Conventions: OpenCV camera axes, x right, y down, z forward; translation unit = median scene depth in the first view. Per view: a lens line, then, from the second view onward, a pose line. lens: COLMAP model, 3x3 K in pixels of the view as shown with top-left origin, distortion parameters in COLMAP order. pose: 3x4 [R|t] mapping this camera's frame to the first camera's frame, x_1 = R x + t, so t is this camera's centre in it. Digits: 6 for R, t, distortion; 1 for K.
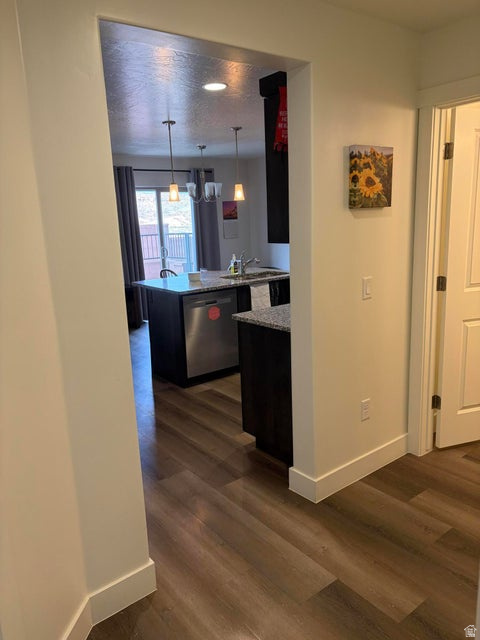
lens RADIAL K [[479.3, 0, 241.4], [0, 479.3, 322.9], [0, 0, 1]] dist [0.023035, -0.002299]
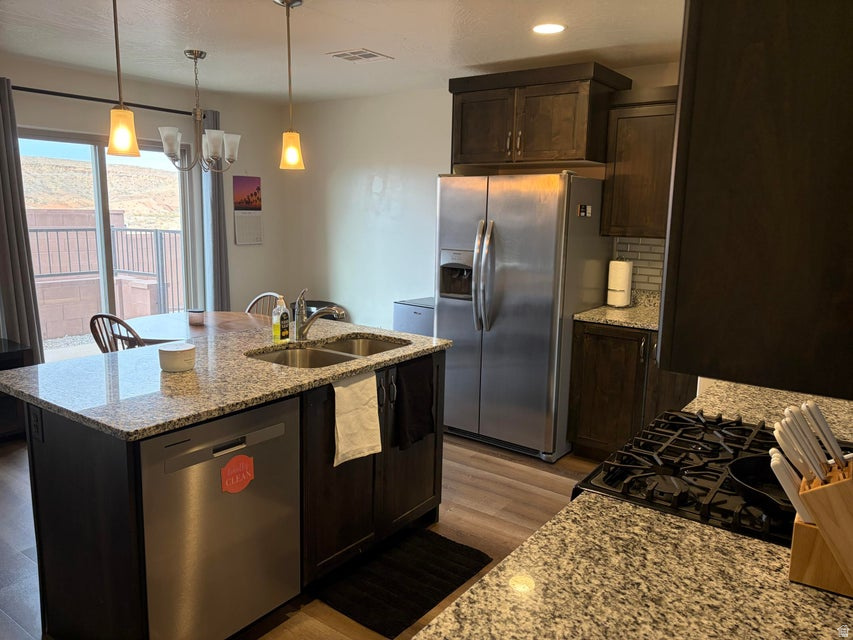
lens RADIAL K [[638.8, 0, 429.8], [0, 638.8, 316.3], [0, 0, 1]] dist [0.023035, -0.002299]
pose [[0.958246, 0.013680, 0.285617, -0.048905], [0.002429, 0.998430, -0.055970, -0.091221], [-0.285934, 0.054327, 0.956708, 0.424115]]
